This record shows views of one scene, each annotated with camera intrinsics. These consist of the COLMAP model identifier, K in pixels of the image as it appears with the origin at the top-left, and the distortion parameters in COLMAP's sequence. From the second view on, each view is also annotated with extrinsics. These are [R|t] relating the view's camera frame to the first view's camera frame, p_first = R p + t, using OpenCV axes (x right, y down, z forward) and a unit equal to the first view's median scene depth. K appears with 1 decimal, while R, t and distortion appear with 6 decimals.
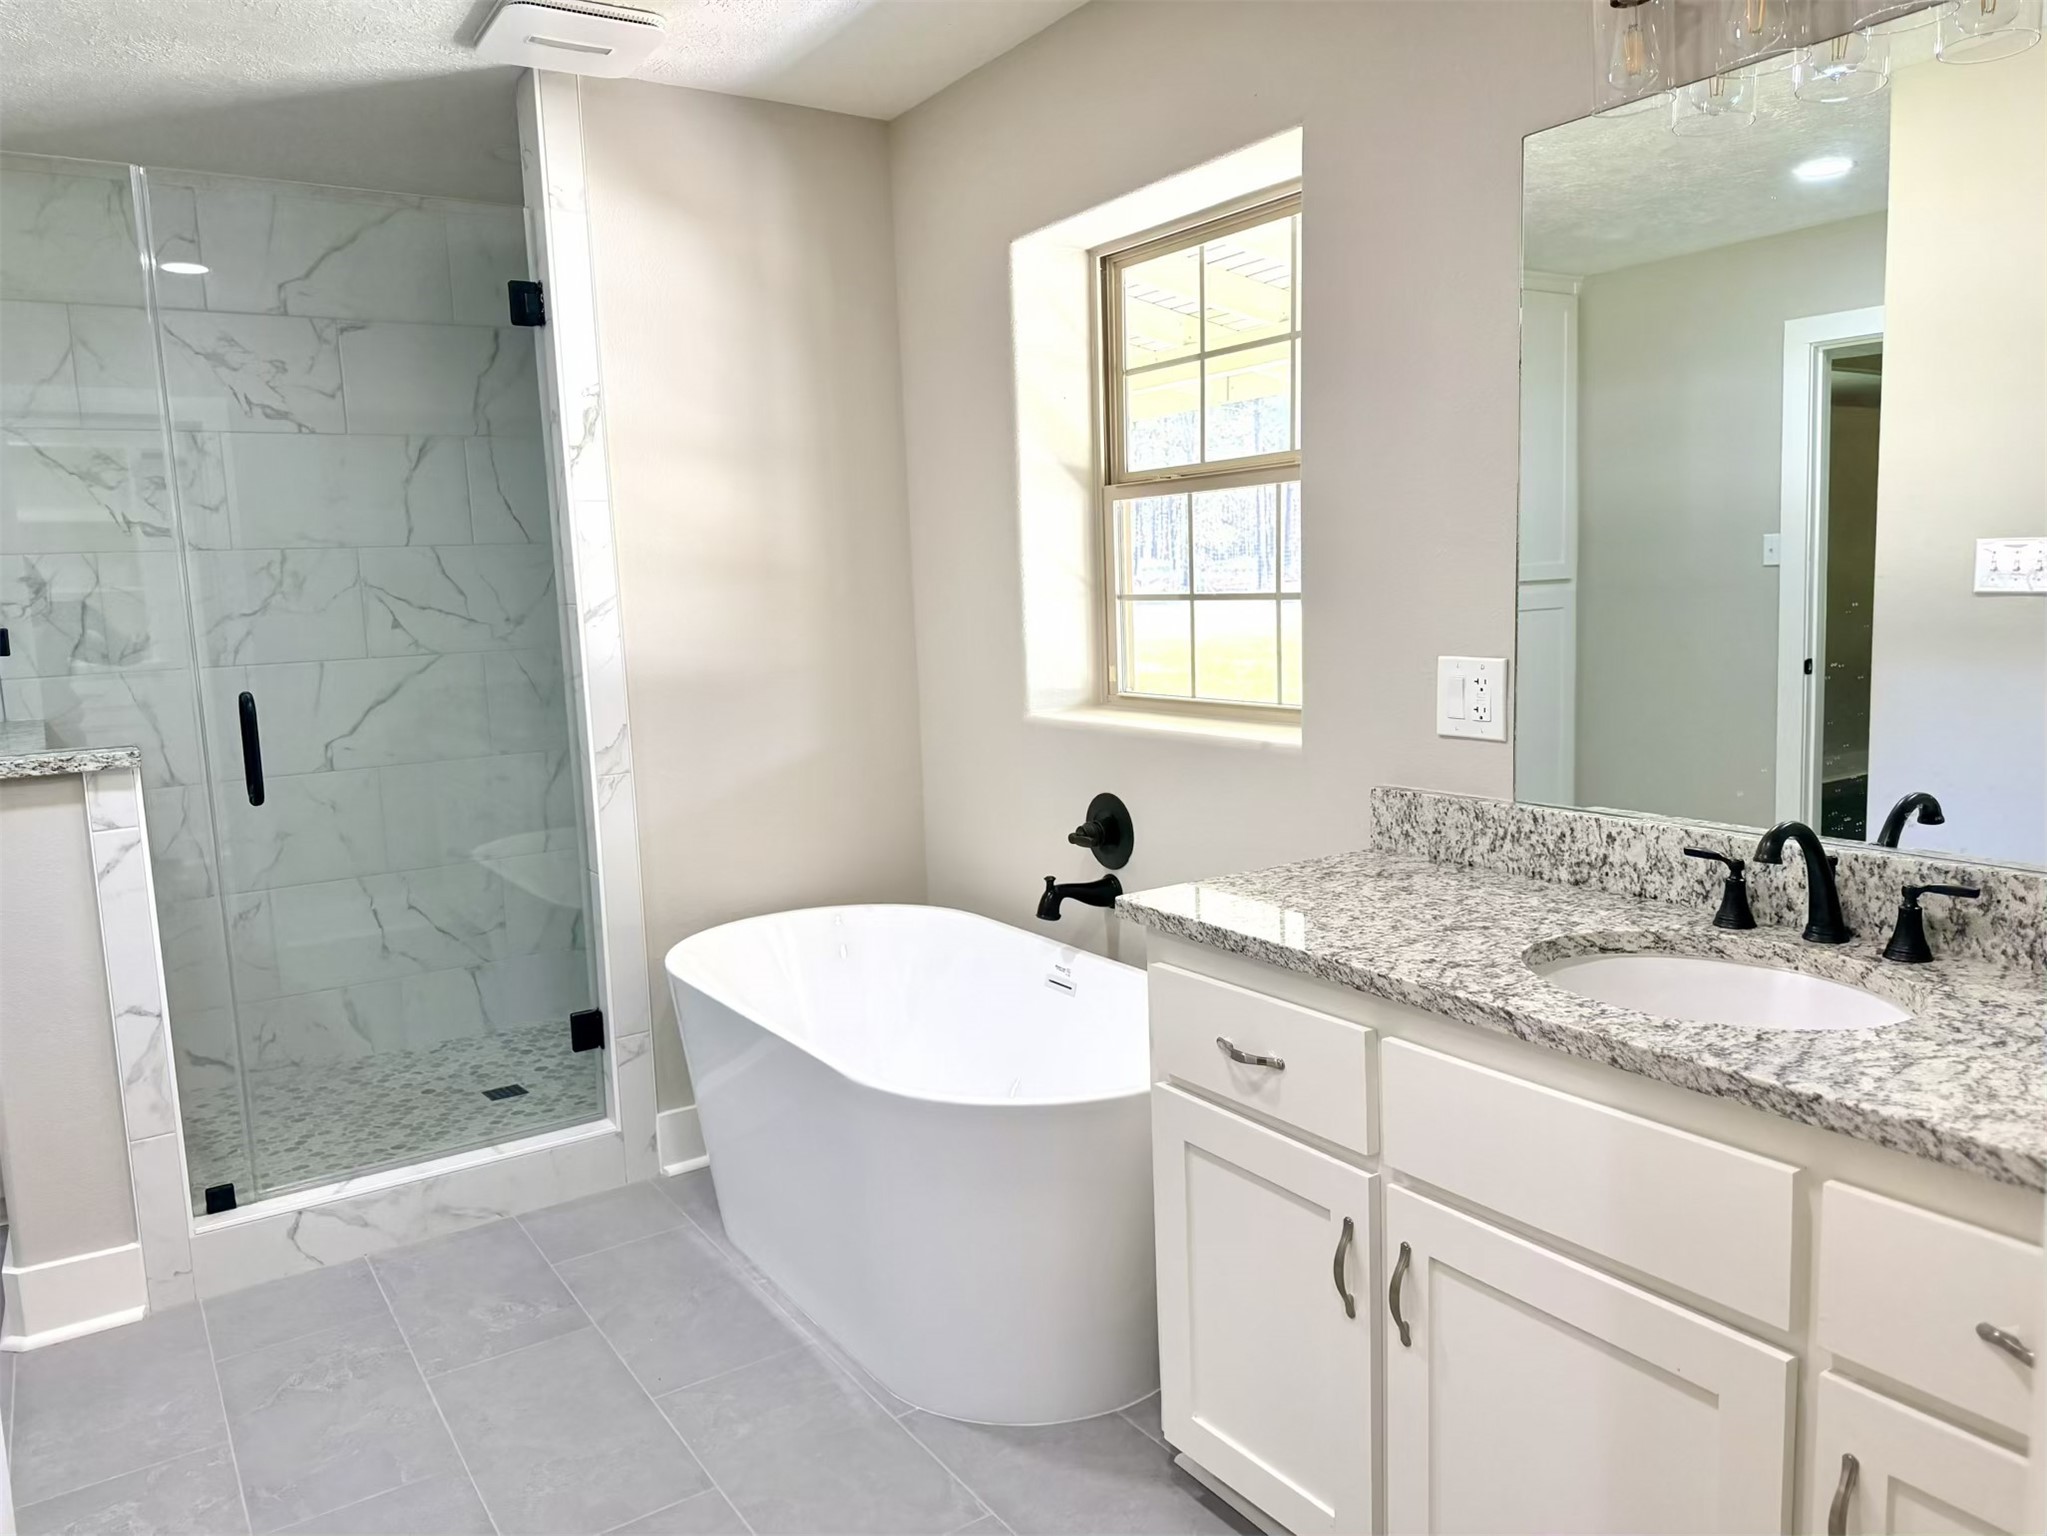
lens RADIAL K [[1452.7, 0, 1022.4], [0, 1452.7, 763.2], [0, 0, 1]] dist [-0.010834, -0.001746]
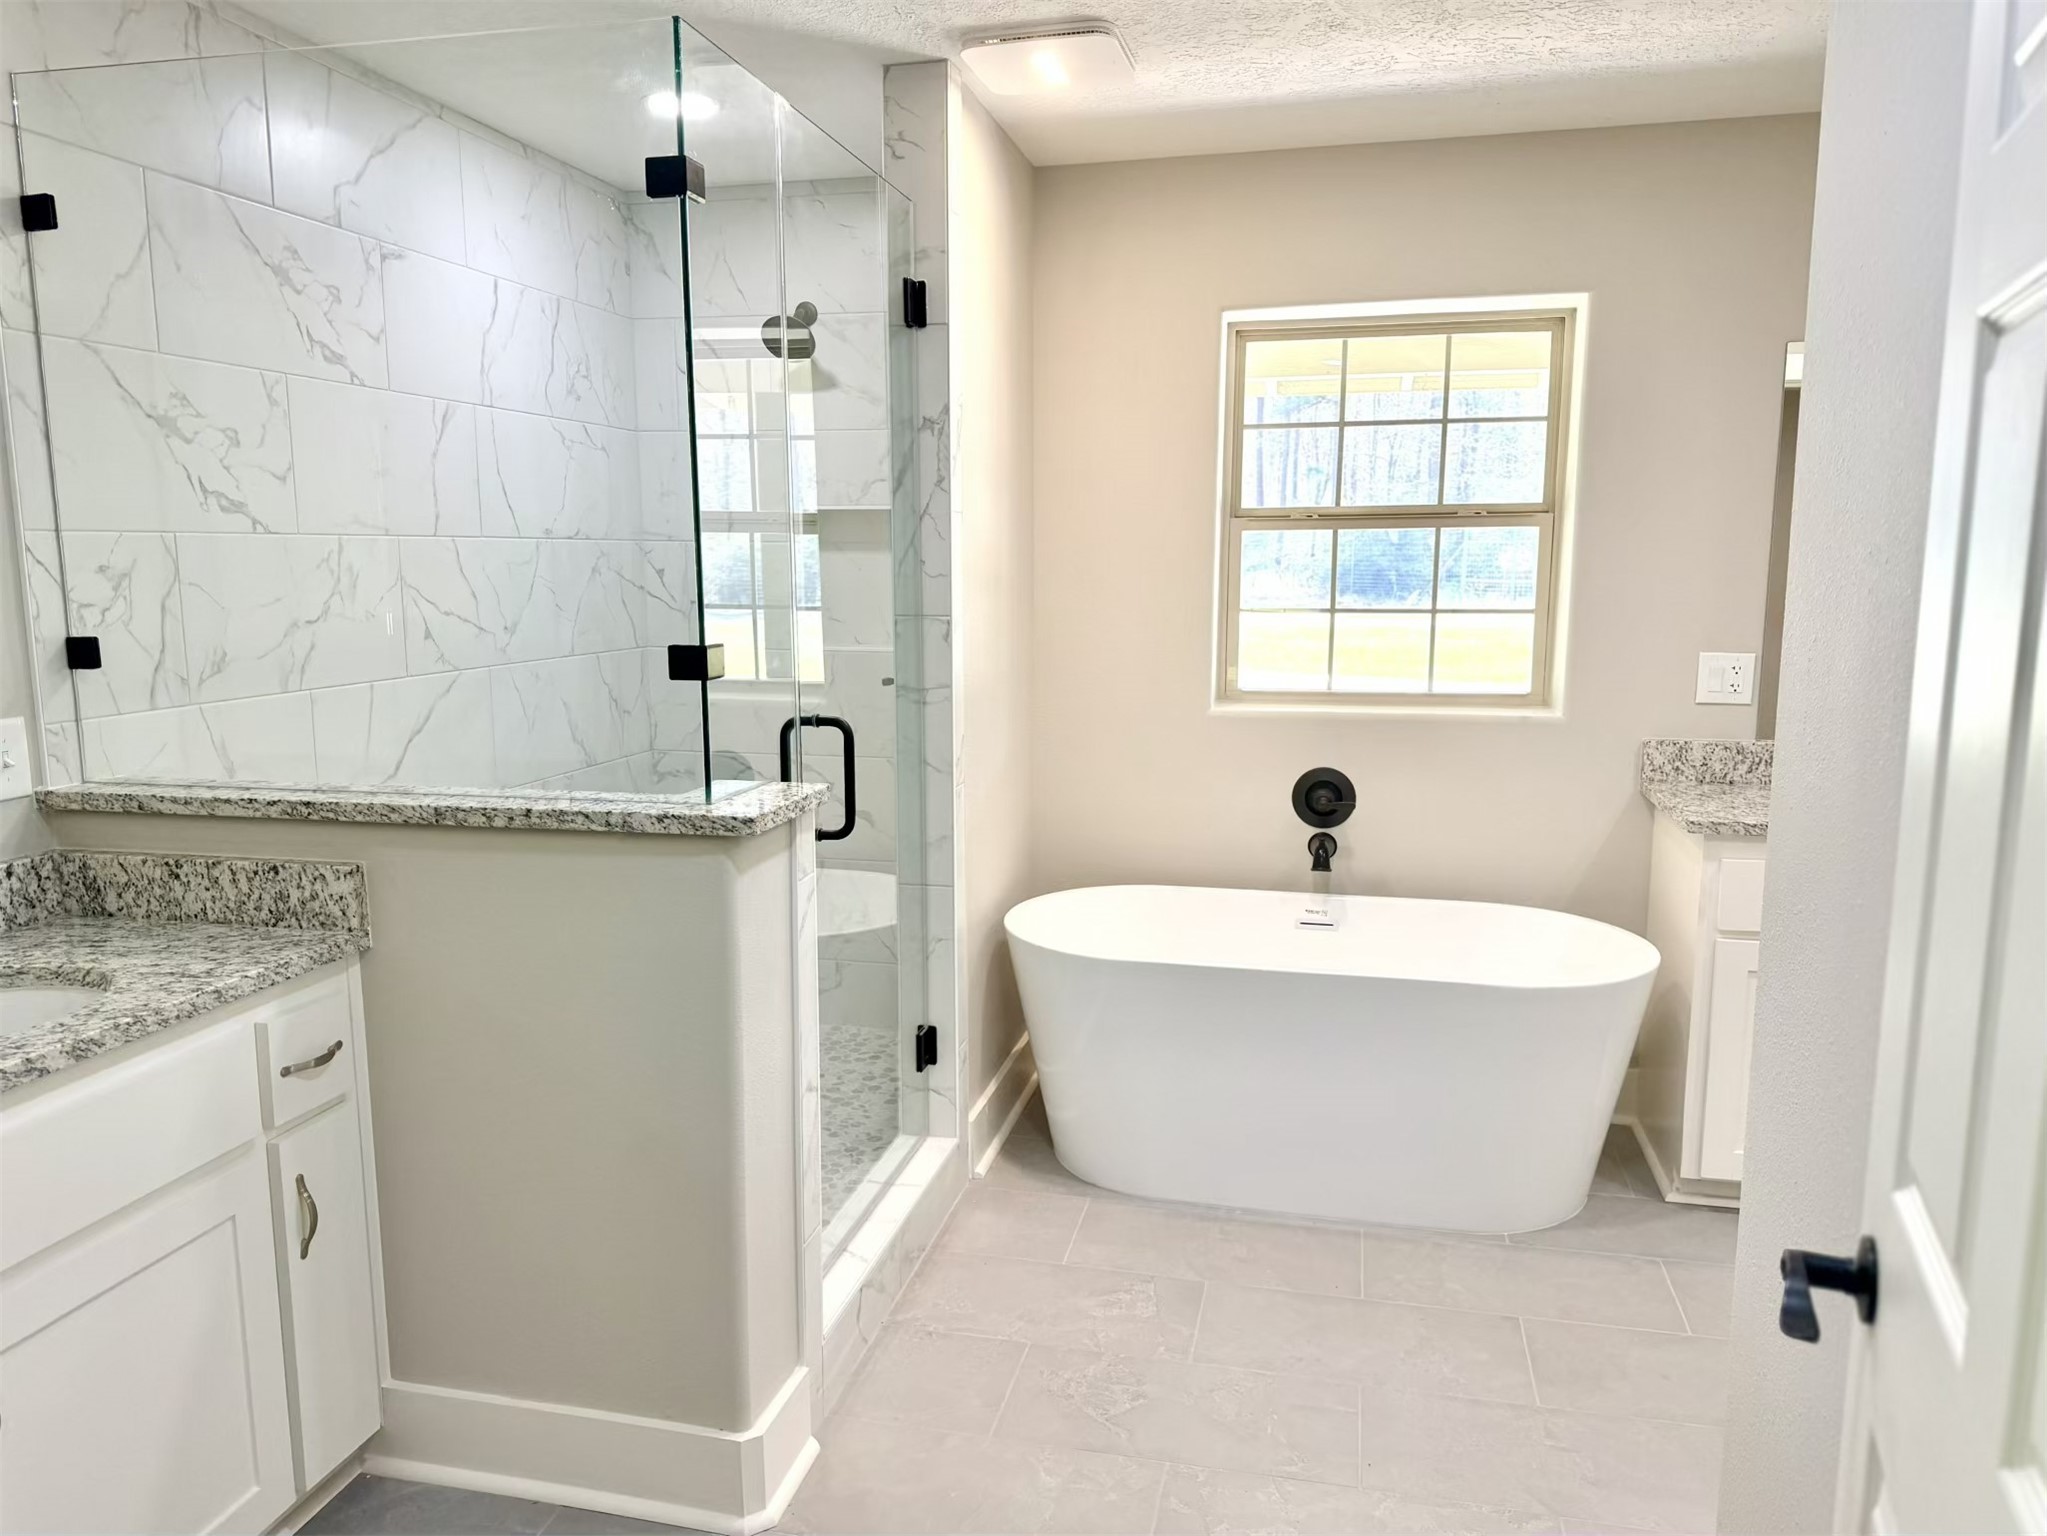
lens RADIAL K [[1452.7, 0, 1014.3], [0, 1452.7, 773.4], [0, 0, 1]] dist [-0.010834, -0.001746]
pose [[0.732976, -0.067780, 0.676869, -0.907104], [0.065576, 0.997430, 0.028869, -0.025841], [-0.677086, 0.023226, 0.735537, 0.239227]]
